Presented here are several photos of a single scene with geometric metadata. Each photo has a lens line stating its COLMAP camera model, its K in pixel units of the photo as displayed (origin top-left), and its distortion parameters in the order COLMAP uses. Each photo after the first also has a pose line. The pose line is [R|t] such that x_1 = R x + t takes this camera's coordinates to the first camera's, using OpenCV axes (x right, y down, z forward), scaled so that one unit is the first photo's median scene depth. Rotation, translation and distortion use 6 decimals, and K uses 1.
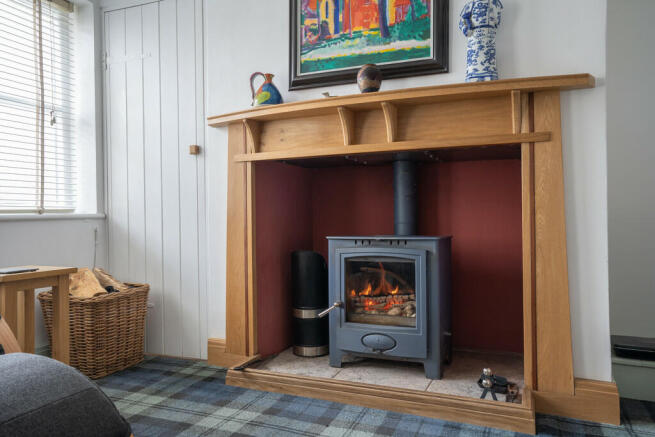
lens RADIAL K [[497.7, 0, 326.9], [0, 497.7, 213.4], [0, 0, 1]] dist [0.008180, 0.011616]
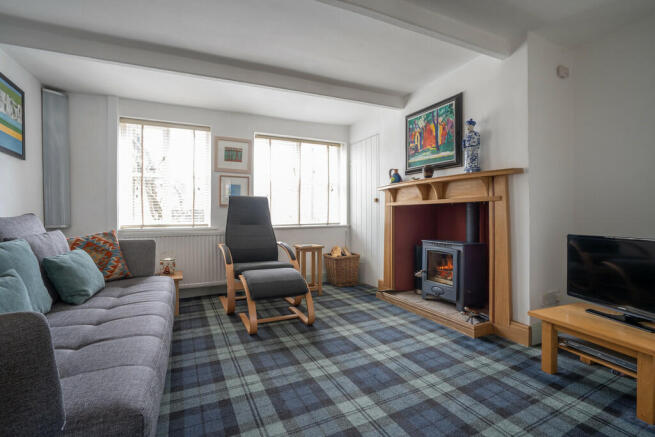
lens RADIAL K [[304.4, 0, 322.7], [0, 304.4, 216.0], [0, 0, 1]] dist [-0.035415, 0.007348]
pose [[0.753537, 0.011654, -0.657302, 0.576169], [-0.004508, 0.999911, 0.012560, -0.078451], [0.657390, -0.006501, 0.753522, -0.309545]]
